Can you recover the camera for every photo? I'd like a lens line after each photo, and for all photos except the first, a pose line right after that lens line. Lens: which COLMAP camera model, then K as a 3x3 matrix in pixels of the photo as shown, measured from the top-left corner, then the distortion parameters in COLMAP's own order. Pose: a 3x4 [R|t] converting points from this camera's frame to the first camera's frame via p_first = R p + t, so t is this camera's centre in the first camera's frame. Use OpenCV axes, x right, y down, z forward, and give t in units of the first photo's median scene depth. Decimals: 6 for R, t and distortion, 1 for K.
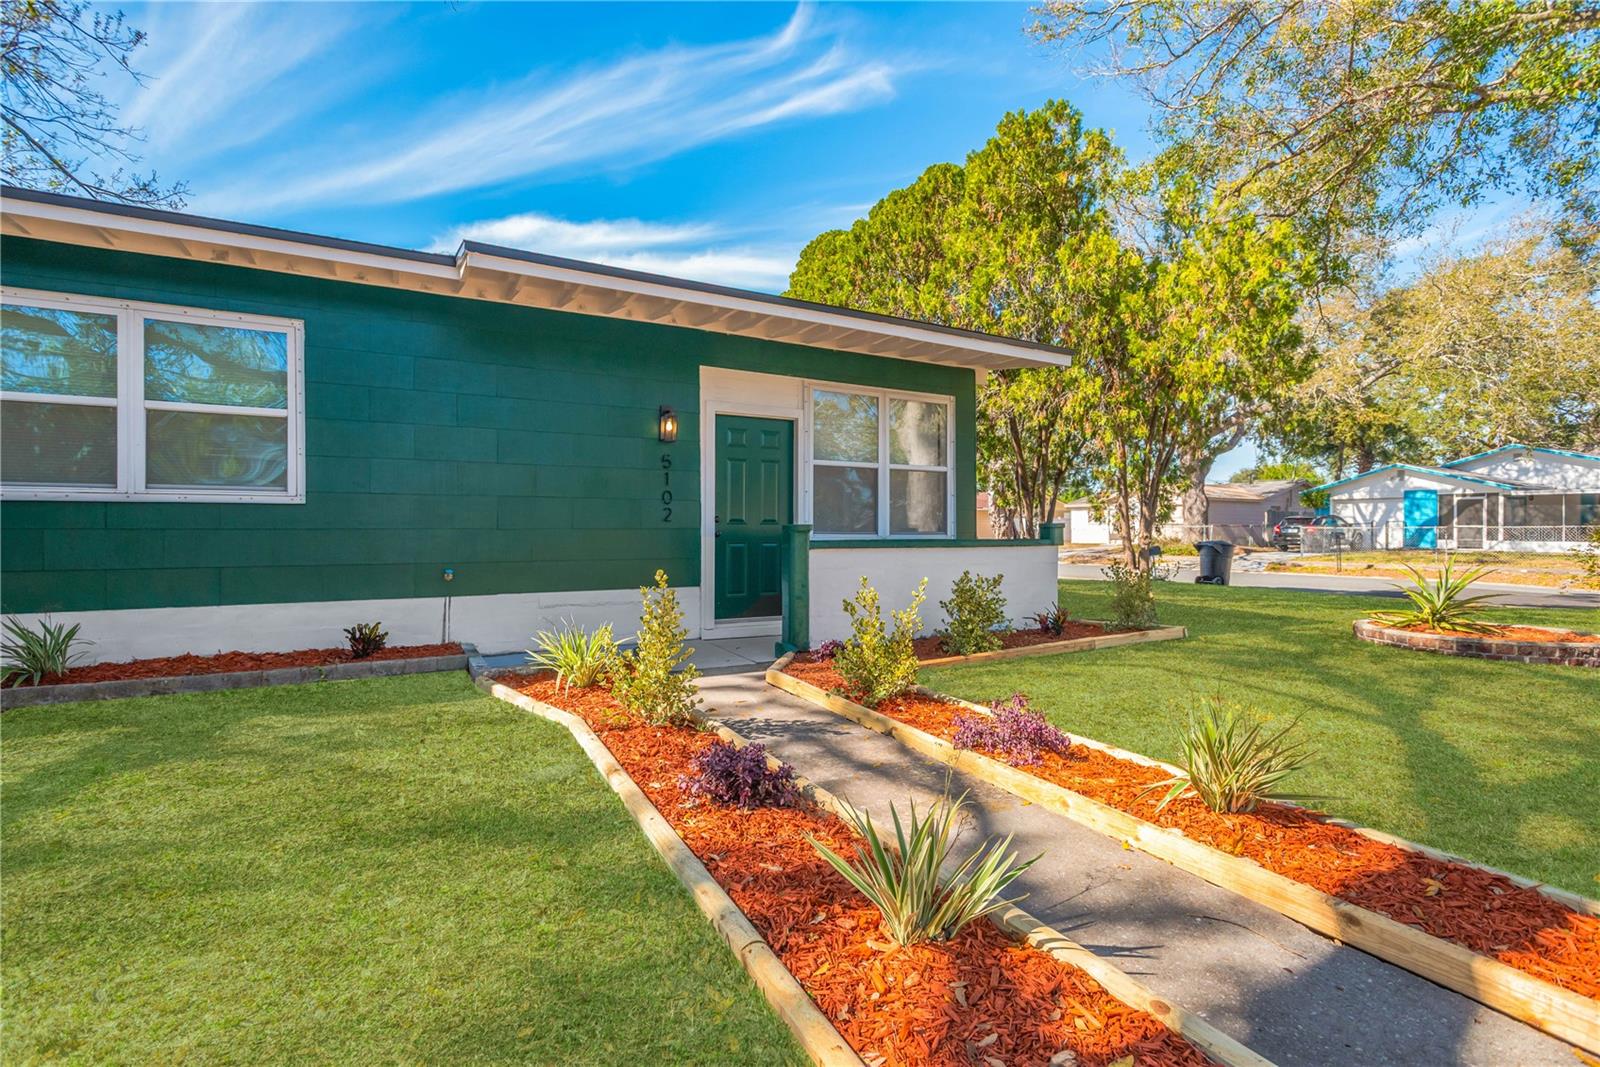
lens RADIAL K [[731.4, 0, 800.0], [0, 731.4, 533.5], [0, 0, 1]] dist [0.001665, 0.000085]
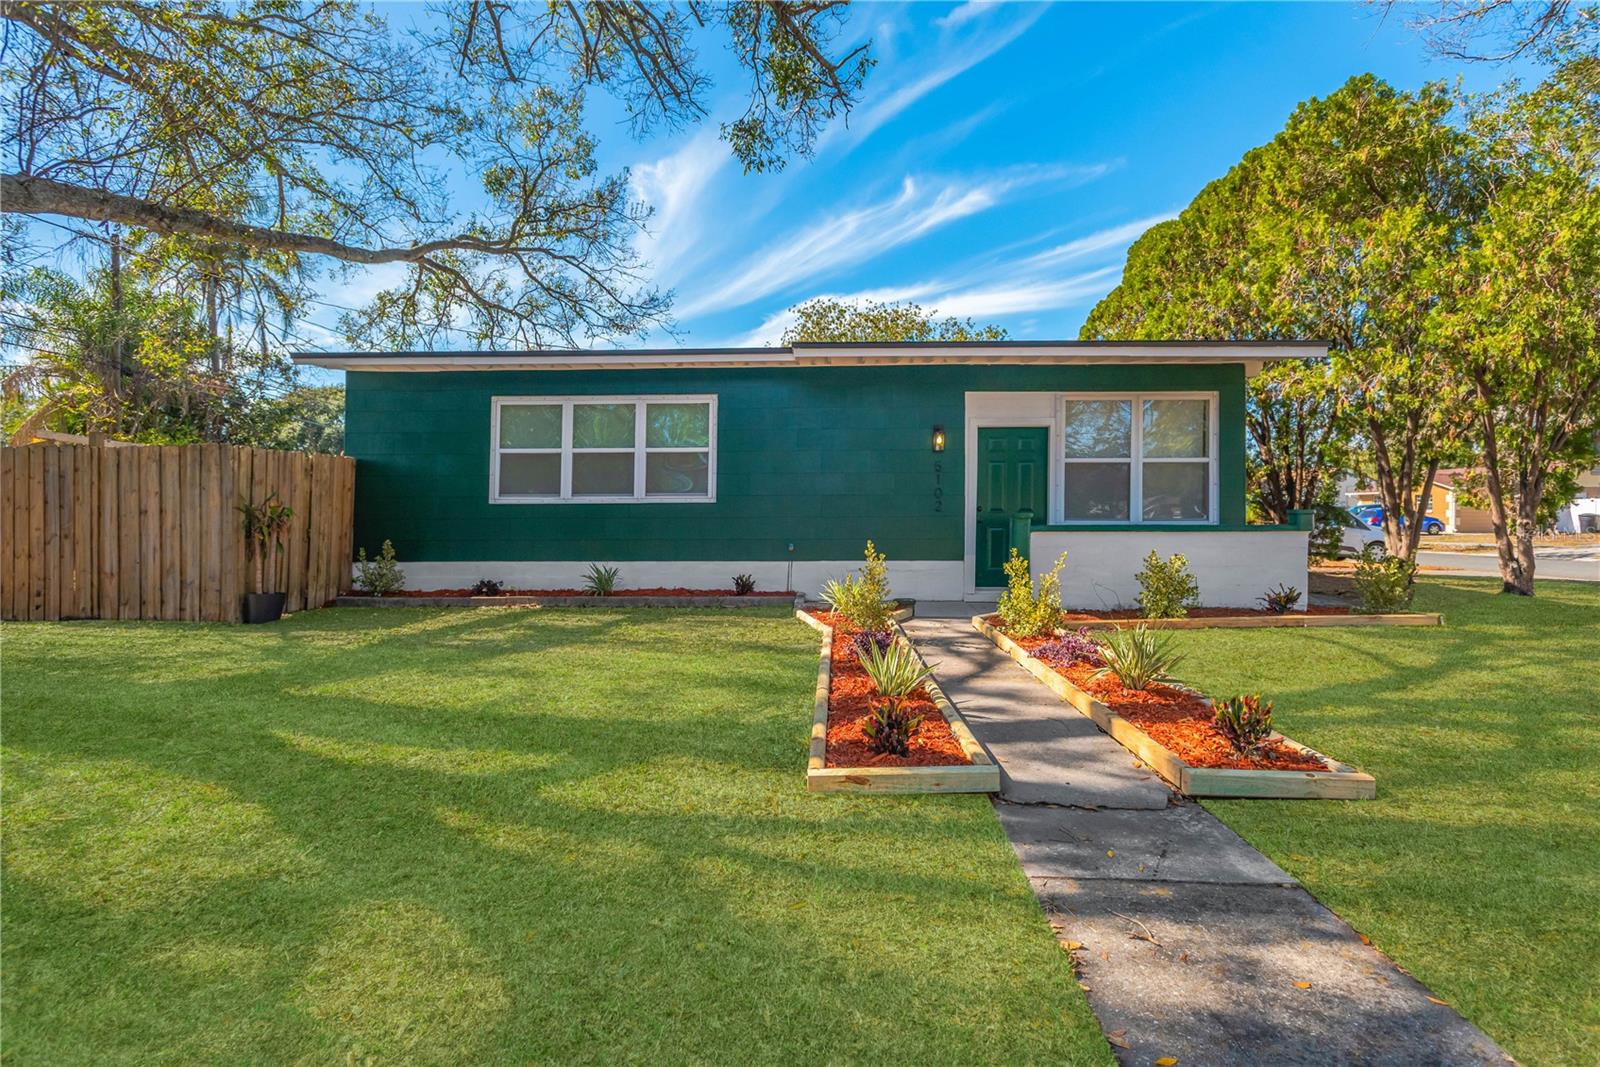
lens RADIAL K [[752.2, 0, 807.0], [0, 752.2, 485.6], [0, 0, 1]] dist [0.003706, 0.000285]
pose [[0.859771, -0.025398, -0.510047, 0.228991], [0.001570, 0.998889, -0.047094, 0.001158], [0.510677, 0.039689, 0.858856, -0.226640]]
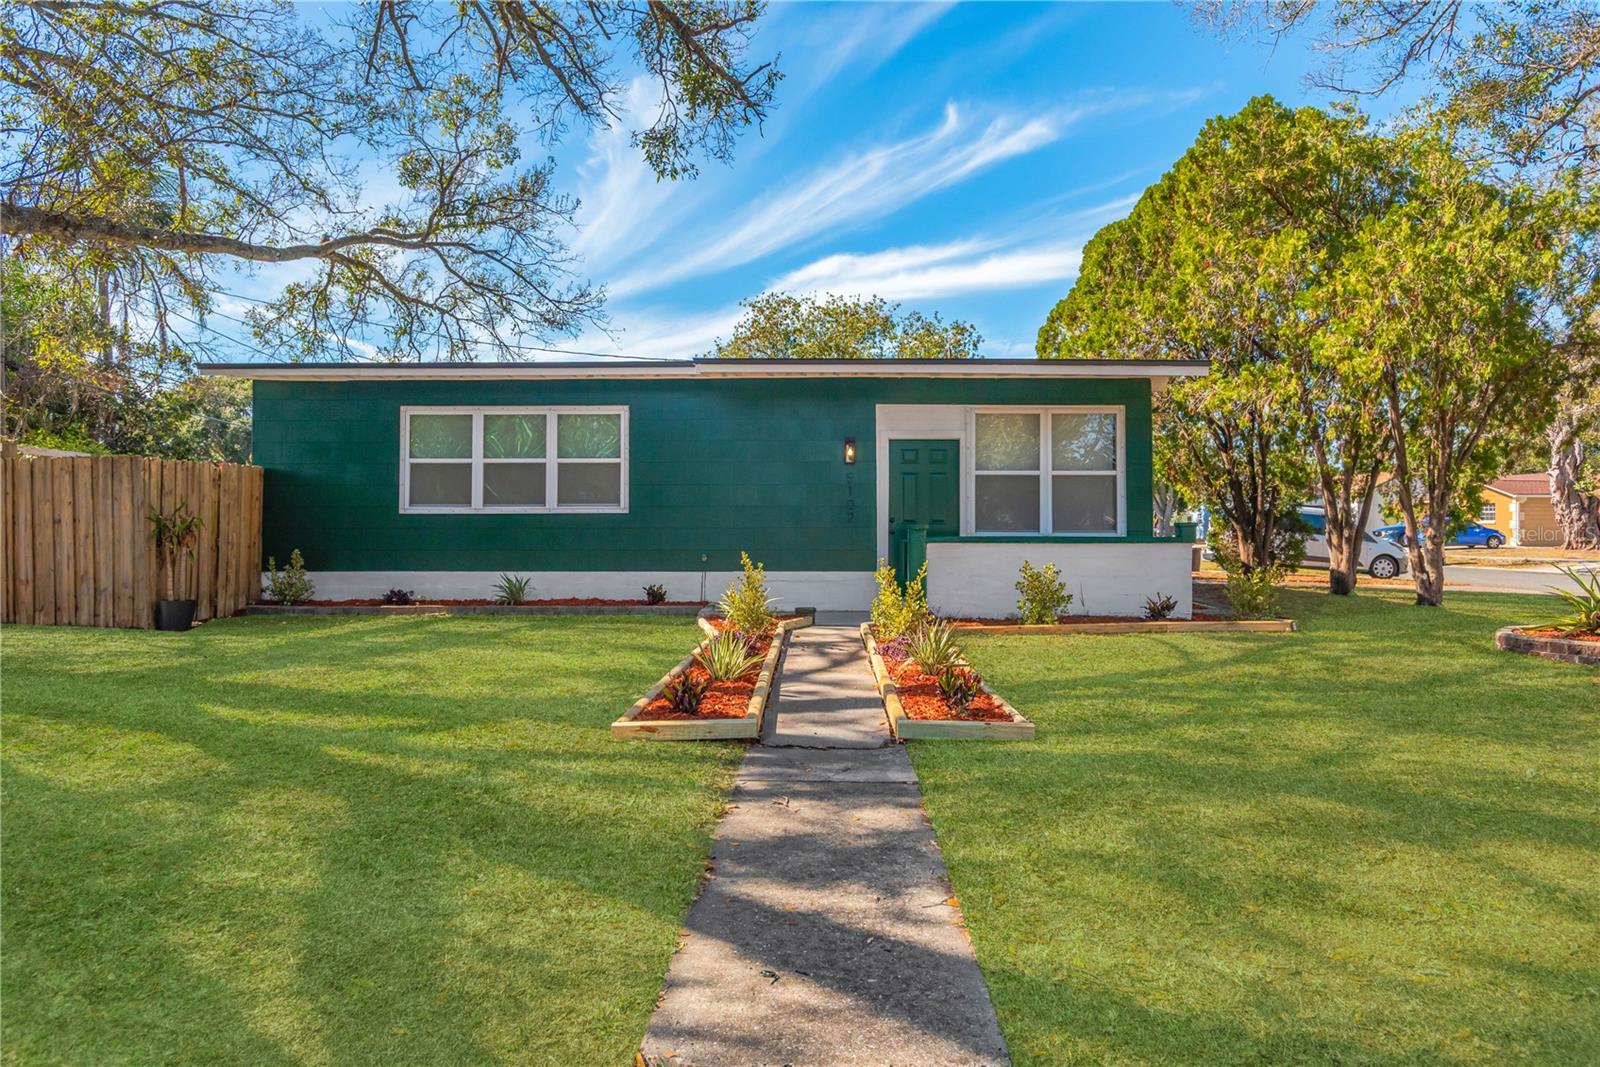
lens RADIAL K [[849.7, 0, 803.2], [0, 849.7, 512.6], [0, 0, 1]] dist [-0.002922, -0.000906]
pose [[0.871996, -0.009460, -0.489422, 0.372583], [-0.001487, 0.999757, -0.021974, 0.000126], [0.489511, 0.019889, 0.871770, -0.301456]]
